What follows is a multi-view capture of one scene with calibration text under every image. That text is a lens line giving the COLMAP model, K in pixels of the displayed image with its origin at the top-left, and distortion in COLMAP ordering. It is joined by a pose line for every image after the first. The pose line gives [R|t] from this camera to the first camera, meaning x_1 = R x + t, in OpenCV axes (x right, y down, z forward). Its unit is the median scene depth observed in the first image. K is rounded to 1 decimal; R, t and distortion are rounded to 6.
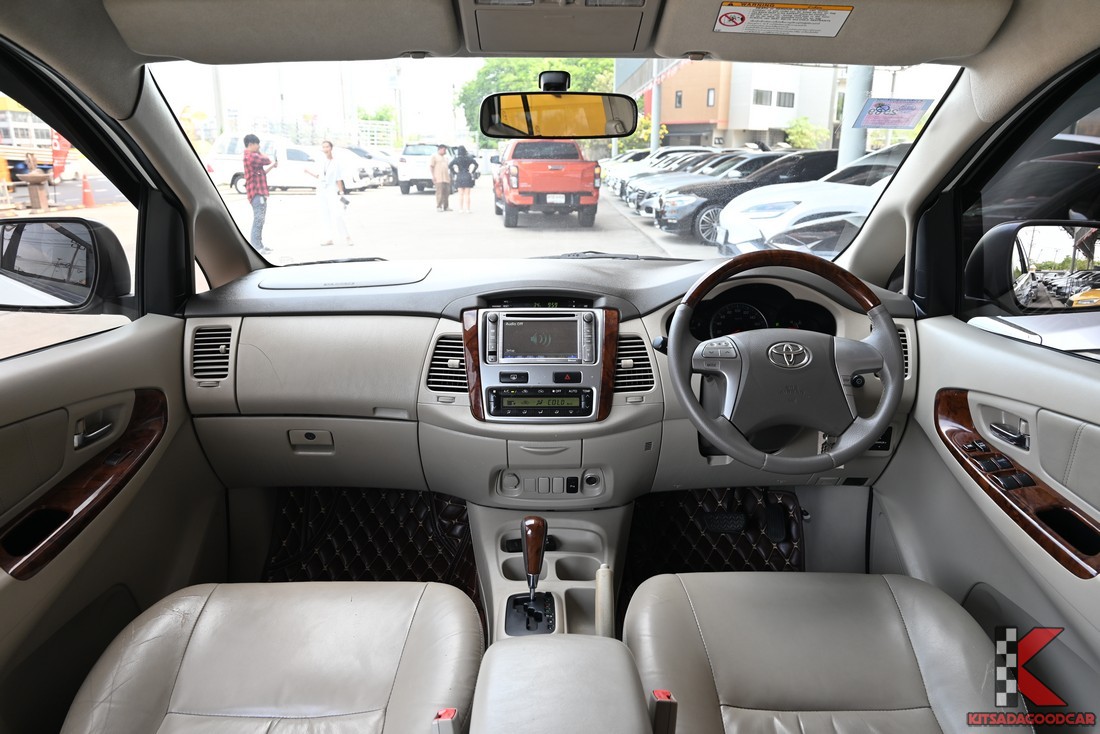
lens RADIAL K [[793.1, 0, 546.6], [0, 793.1, 359.9], [0, 0, 1]] dist [0.063942, 0.001671]
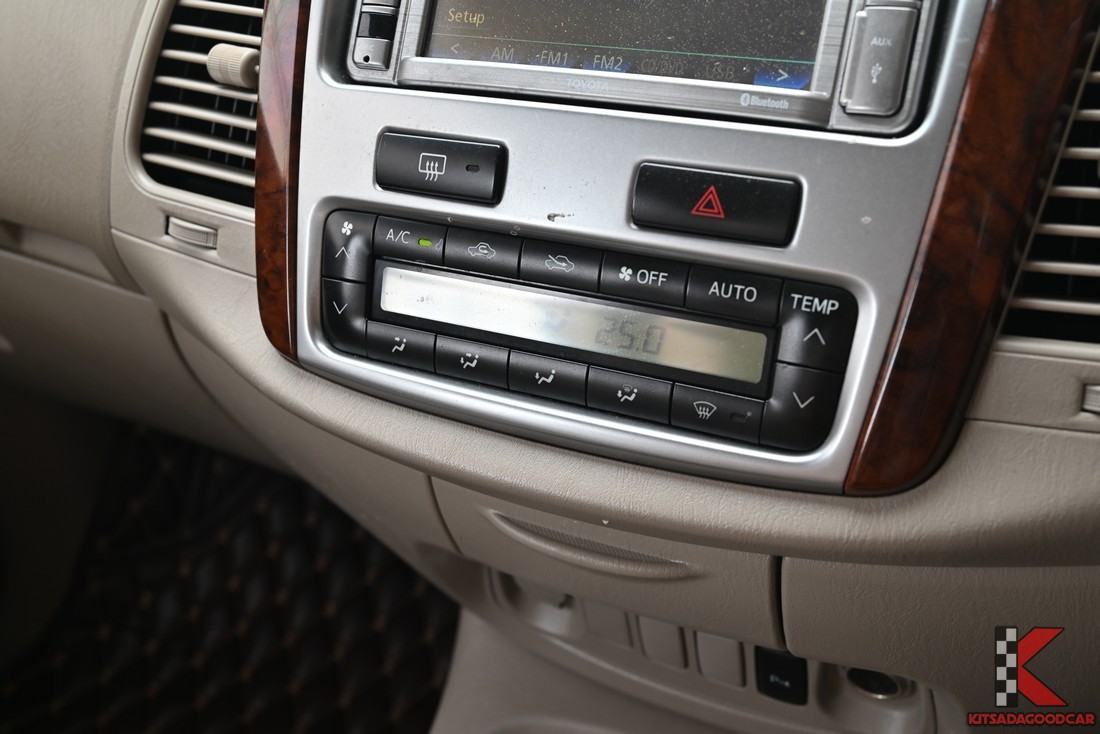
lens RADIAL K [[1088.3, 0, 576.2], [0, 1088.3, 368.3], [0, 0, 1]] dist [0.049953, 0.002211]
pose [[0.886922, 0.188793, -0.421577, 0.101336], [-0.083230, 0.963041, 0.256175, 0.000036], [0.454359, -0.192119, 0.869855, 0.772235]]
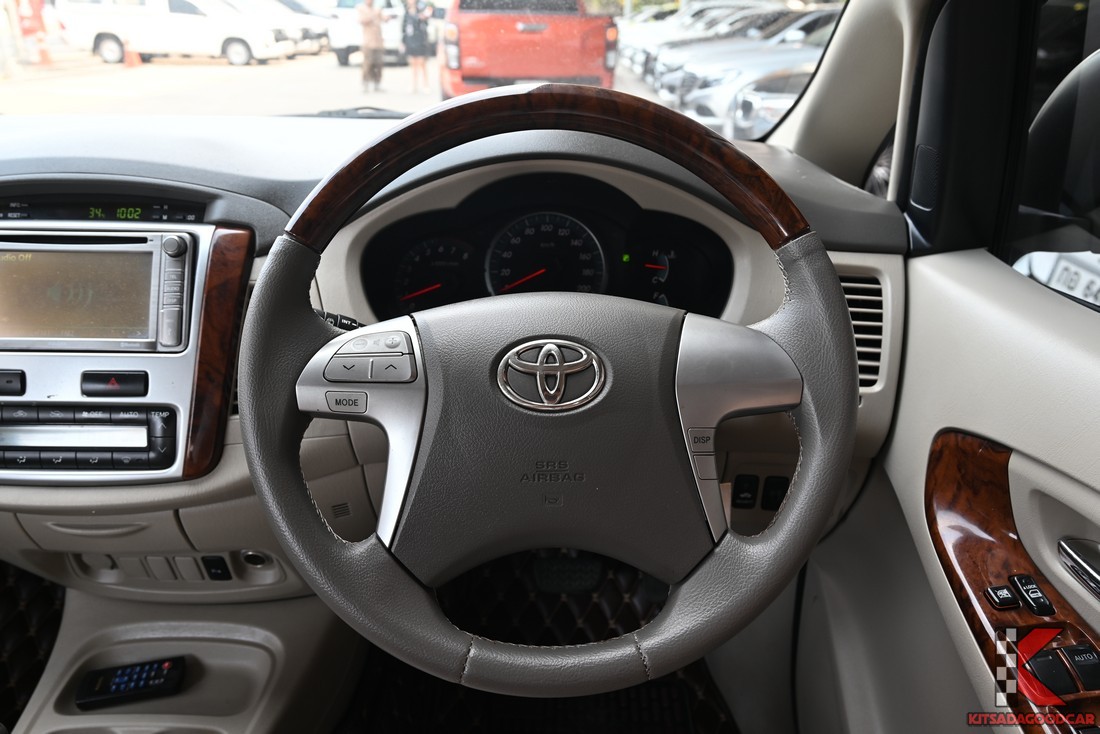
lens RADIAL K [[748.0, 0, 550.0], [0, 748.0, 367.0], [0, 0, 1]] dist [-0.003017, 0.005493]
pose [[0.999660, 0.016207, -0.020407, 0.274748], [-0.012749, 0.987130, 0.159410, -0.055736], [0.022728, -0.159096, 0.987002, 0.583877]]
